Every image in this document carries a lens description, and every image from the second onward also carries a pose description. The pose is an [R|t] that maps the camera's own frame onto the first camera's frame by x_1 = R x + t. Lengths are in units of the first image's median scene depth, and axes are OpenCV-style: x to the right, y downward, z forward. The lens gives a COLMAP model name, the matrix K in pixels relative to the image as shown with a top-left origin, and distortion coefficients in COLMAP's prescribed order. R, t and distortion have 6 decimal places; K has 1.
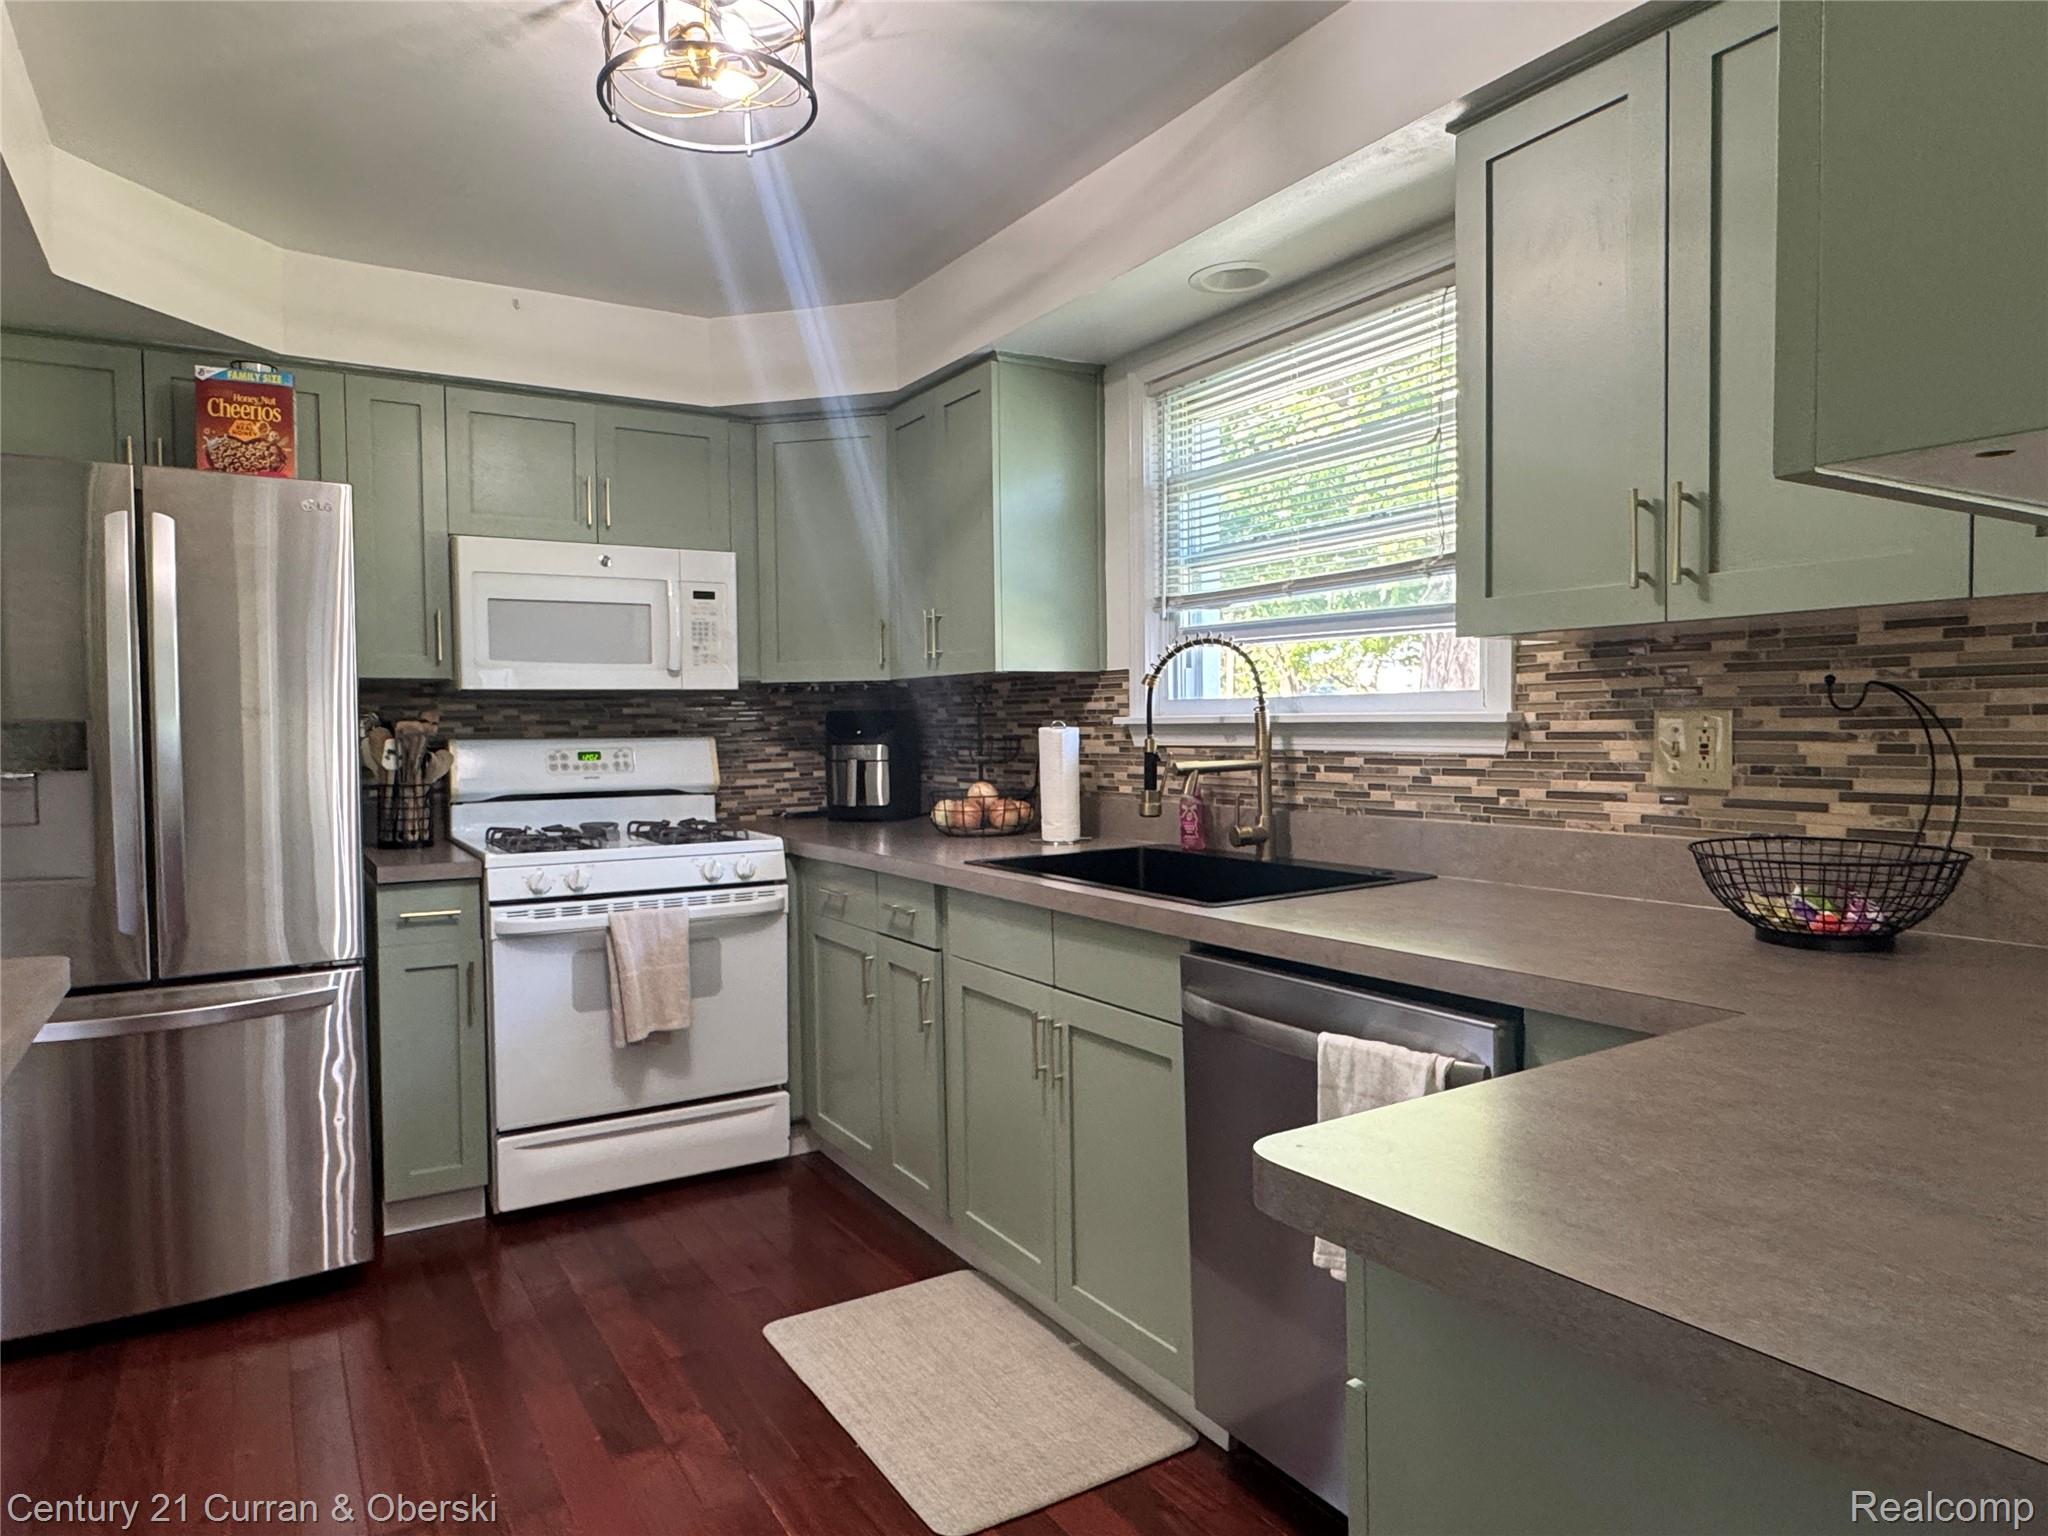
lens RADIAL K [[1268.6, 0, 1024.0], [0, 1268.6, 768.0], [0, 0, 1]] dist [-0.001145, 0.000610]
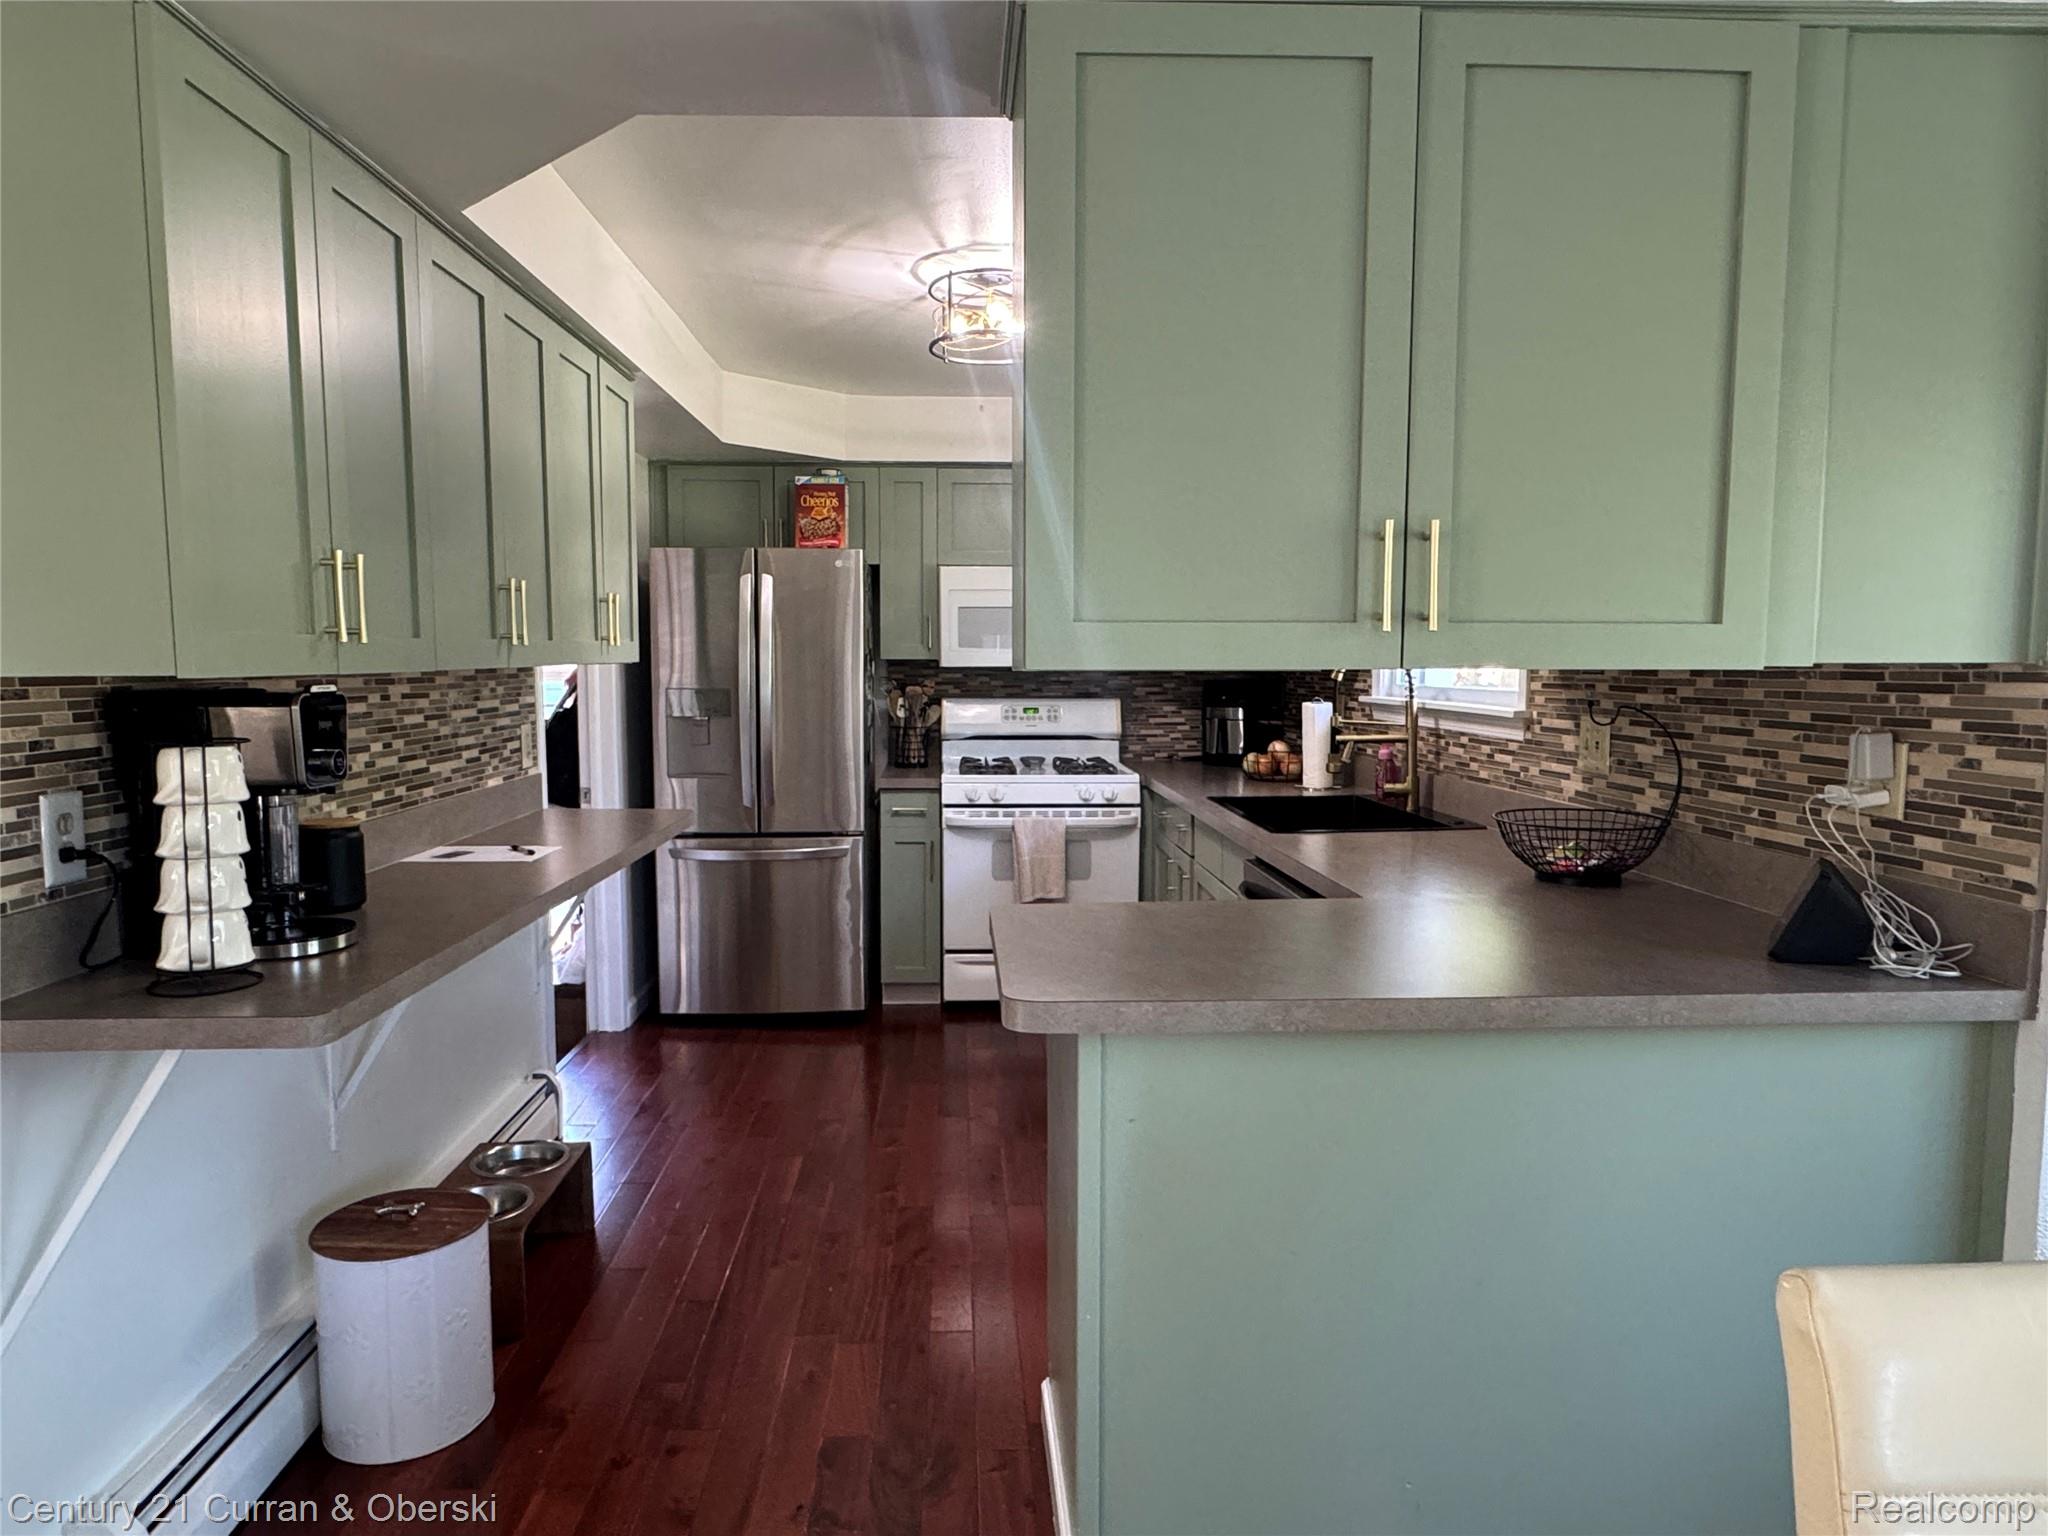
lens RADIAL K [[1268.6, 0, 1024.0], [0, 1268.6, 768.0], [0, 0, 1]] dist [-0.001145, 0.000610]
pose [[0.877546, 0.052530, -0.476606, 0.415703], [-0.028165, 0.997912, 0.058128, -0.033927], [0.478664, -0.037586, 0.877193, -0.333413]]
